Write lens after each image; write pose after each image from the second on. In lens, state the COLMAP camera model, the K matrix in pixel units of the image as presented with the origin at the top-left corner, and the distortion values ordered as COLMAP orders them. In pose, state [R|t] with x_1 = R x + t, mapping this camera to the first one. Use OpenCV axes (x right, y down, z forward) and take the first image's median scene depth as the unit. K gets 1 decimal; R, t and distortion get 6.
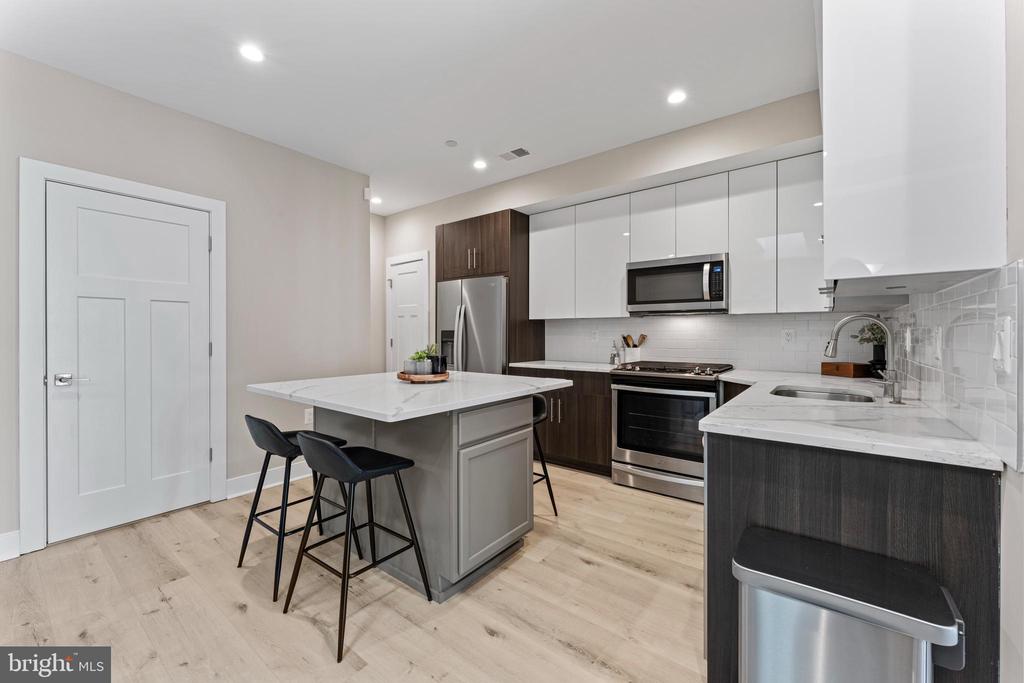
lens RADIAL K [[412.8, 0, 510.7], [0, 412.8, 332.8], [0, 0, 1]] dist [-0.002485, 0.000807]
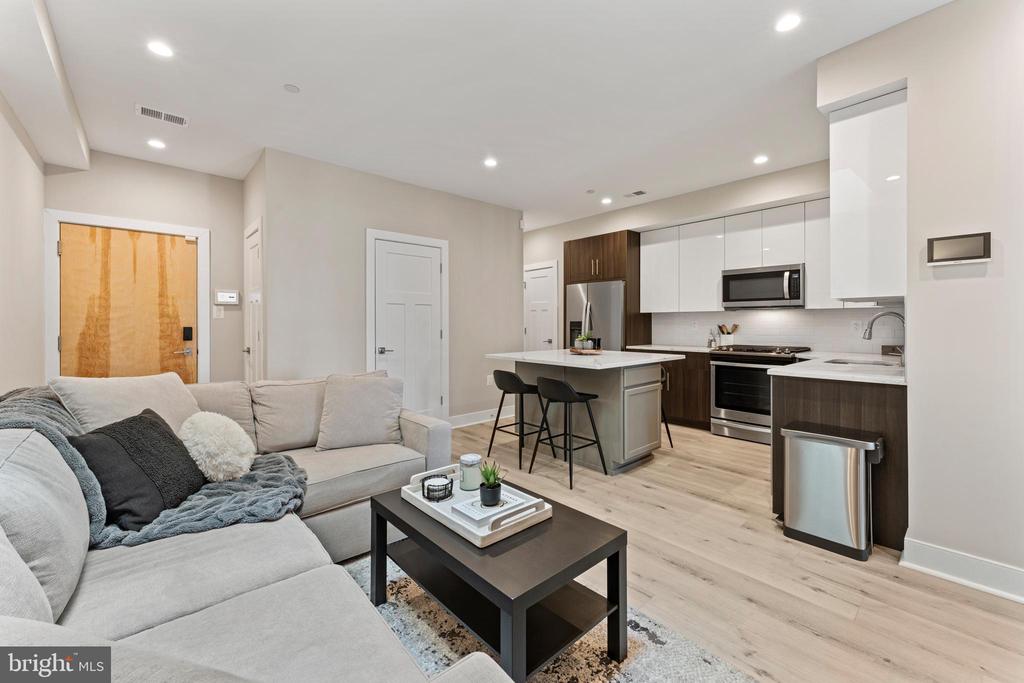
lens RADIAL K [[412.8, 0, 508.8], [0, 412.8, 324.4], [0, 0, 1]] dist [-0.002485, 0.000807]
pose [[0.982342, -0.001779, -0.187087, -0.166353], [0.002687, 0.999986, 0.004596, -0.004361], [0.187077, -0.005018, 0.982333, -0.497696]]
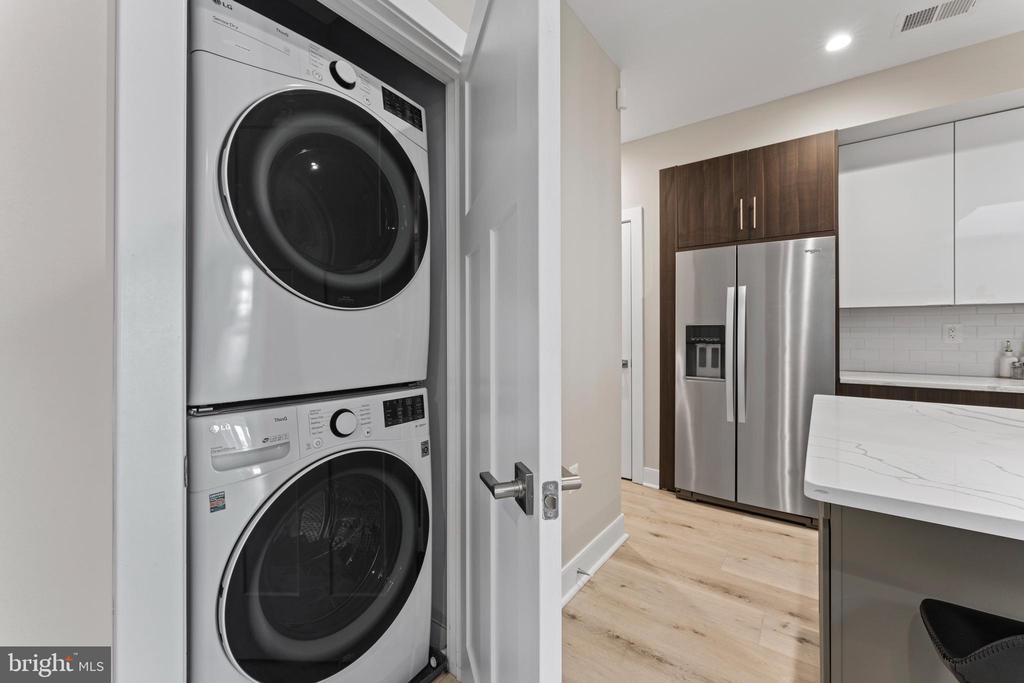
lens RADIAL K [[412.8, 0, 520.1], [0, 412.8, 333.4], [0, 0, 1]] dist [-0.002485, 0.000807]
pose [[0.999513, -0.001364, 0.031167, -0.658362], [0.001102, 0.999964, 0.008436, 0.001936], [-0.031177, -0.008398, 0.999479, 0.511489]]
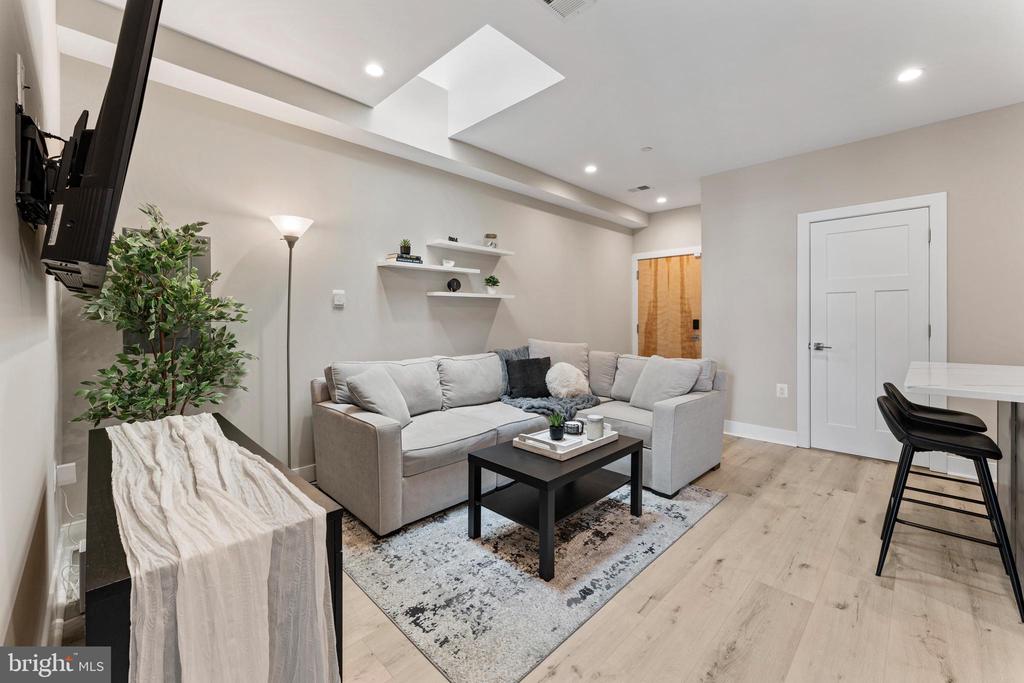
lens RADIAL K [[412.8, 0, 510.7], [0, 412.8, 319.7], [0, 0, 1]] dist [-0.002485, 0.000807]
pose [[-0.121759, 0.000799, -0.992559, 0.481824], [0.005182, 0.999987, 0.000169, 0.003510], [0.992546, -0.005123, -0.121761, 0.020862]]
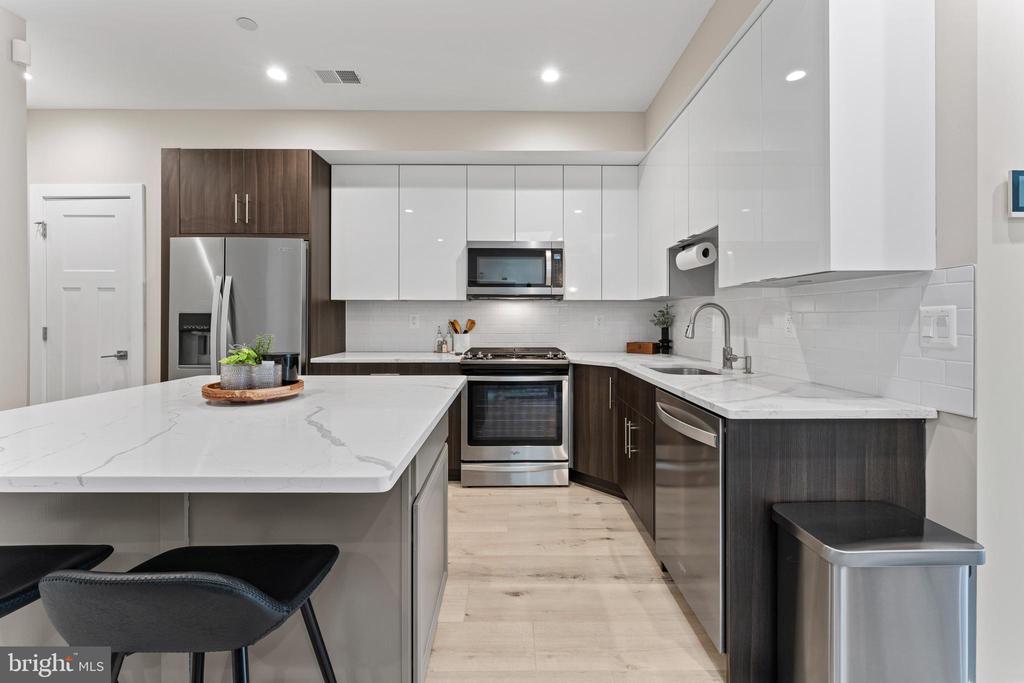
lens RADIAL K [[412.8, 0, 515.8], [0, 412.8, 319.9], [0, 0, 1]] dist [-0.002485, 0.000807]
pose [[0.780533, -0.000140, 0.625114, -0.233846], [-0.002012, 0.999994, 0.002736, 0.002909], [-0.625111, -0.003393, 0.780529, 0.251472]]
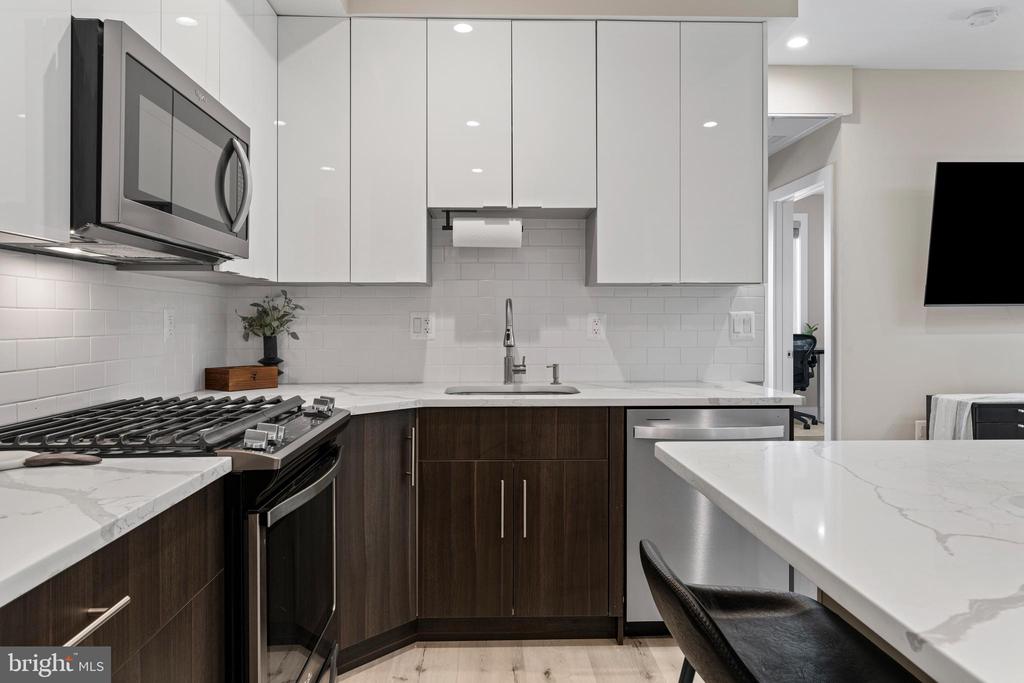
lens RADIAL K [[679.8, 0, 519.5], [0, 679.8, 324.0], [0, 0, 1]] dist [-0.000177, 0.001727]
pose [[-0.649521, -0.001469, 0.760343, -0.197307], [-0.001654, 0.999998, 0.000519, 0.007840], [-0.760342, -0.000921, -0.649522, 1.234758]]
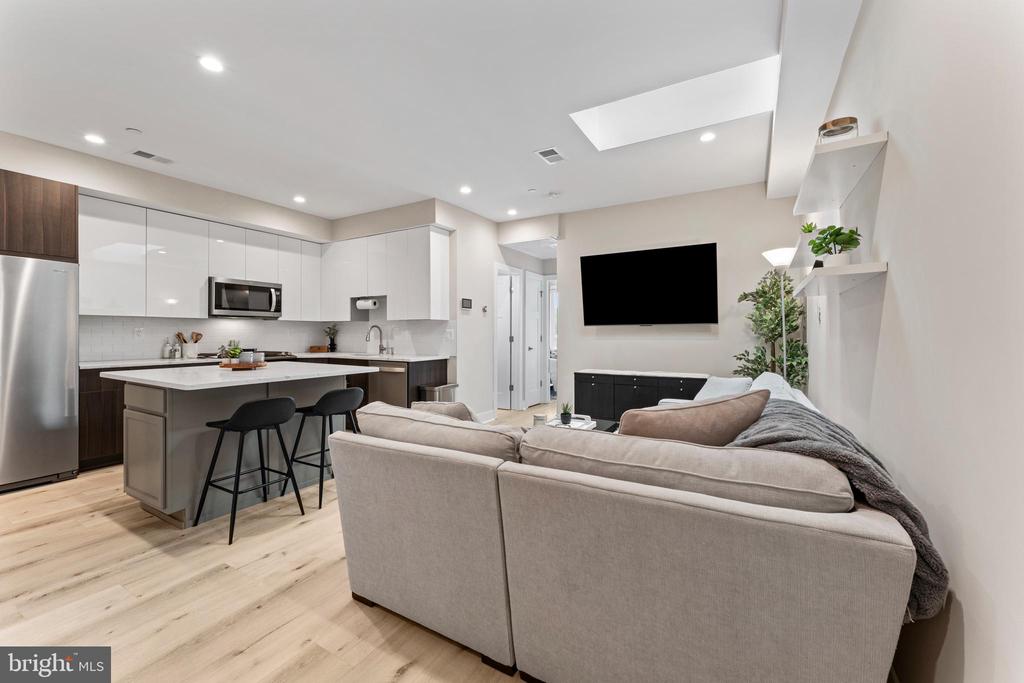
lens RADIAL K [[412.8, 0, 517.9], [0, 412.8, 329.6], [0, 0, 1]] dist [-0.002485, 0.000807]
pose [[-0.144293, 0.007449, 0.989507, -1.289969], [-0.005176, 0.999952, -0.008282, 0.002123], [-0.989521, -0.006317, -0.144248, 0.279733]]
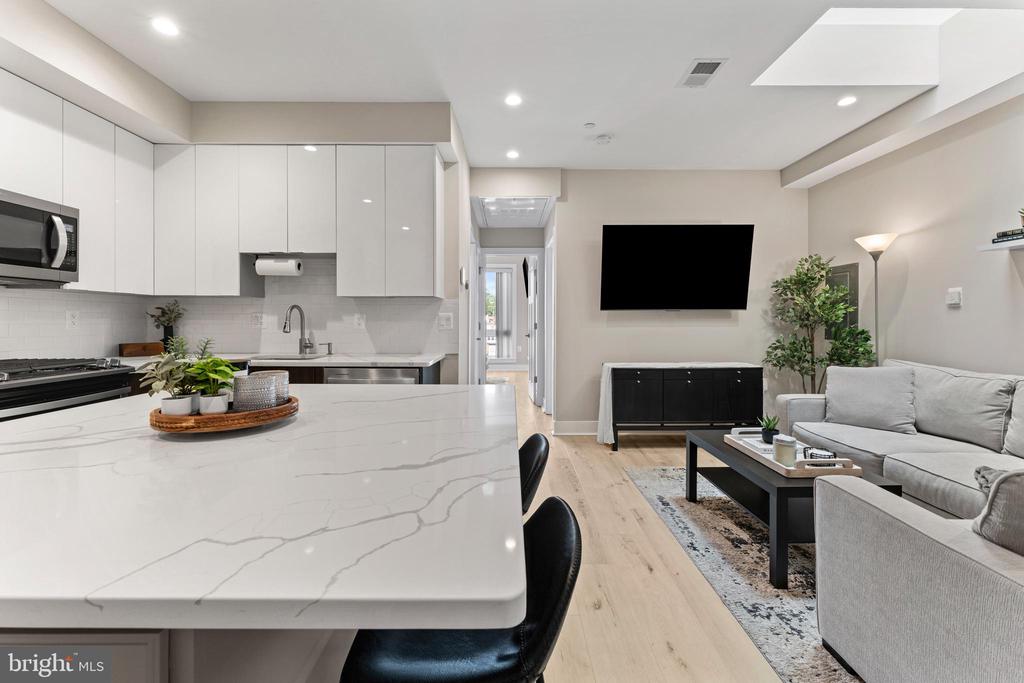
lens RADIAL K [[412.8, 0, 515.4], [0, 412.8, 320.5], [0, 0, 1]] dist [-0.002485, 0.000807]
pose [[-0.623558, -0.001813, 0.781775, -0.582936], [-0.005683, 0.999981, -0.002214, 0.009620], [-0.781756, -0.005824, -0.623557, 0.835824]]
